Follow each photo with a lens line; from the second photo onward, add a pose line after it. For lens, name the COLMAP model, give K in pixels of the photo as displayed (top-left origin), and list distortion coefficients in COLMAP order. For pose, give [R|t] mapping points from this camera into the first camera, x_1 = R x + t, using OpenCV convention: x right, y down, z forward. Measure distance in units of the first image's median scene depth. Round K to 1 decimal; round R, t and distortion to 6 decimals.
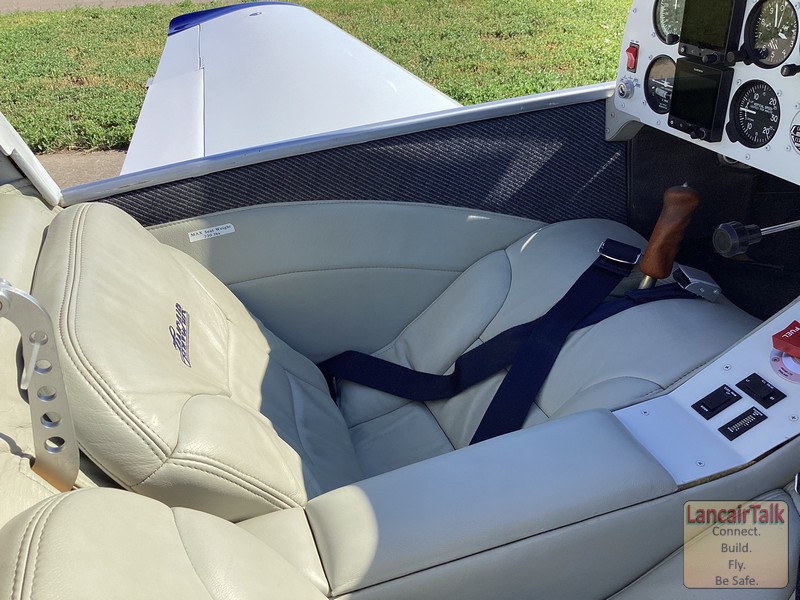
lens RADIAL K [[685.2, 0, 400.1], [0, 685.2, 288.4], [0, 0, 1]] dist [0.074844, -0.202894]
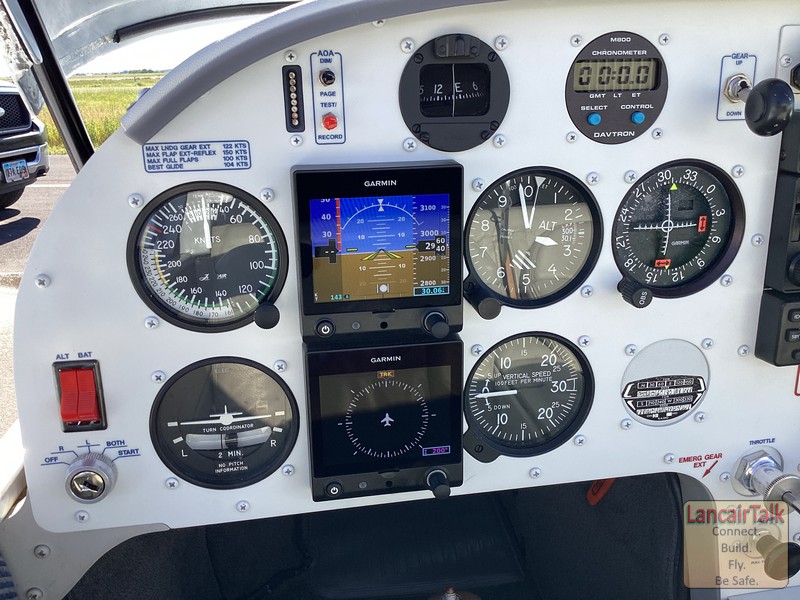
lens RADIAL K [[685.2, 0, 400.1], [0, 685.2, 288.4], [0, 0, 1]] dist [0.074844, -0.202894]
pose [[0.181472, -0.257834, 0.948994, 0.040023], [0.496497, 0.857015, 0.137901, -0.422587], [-0.848857, 0.446147, 0.283538, 0.872122]]
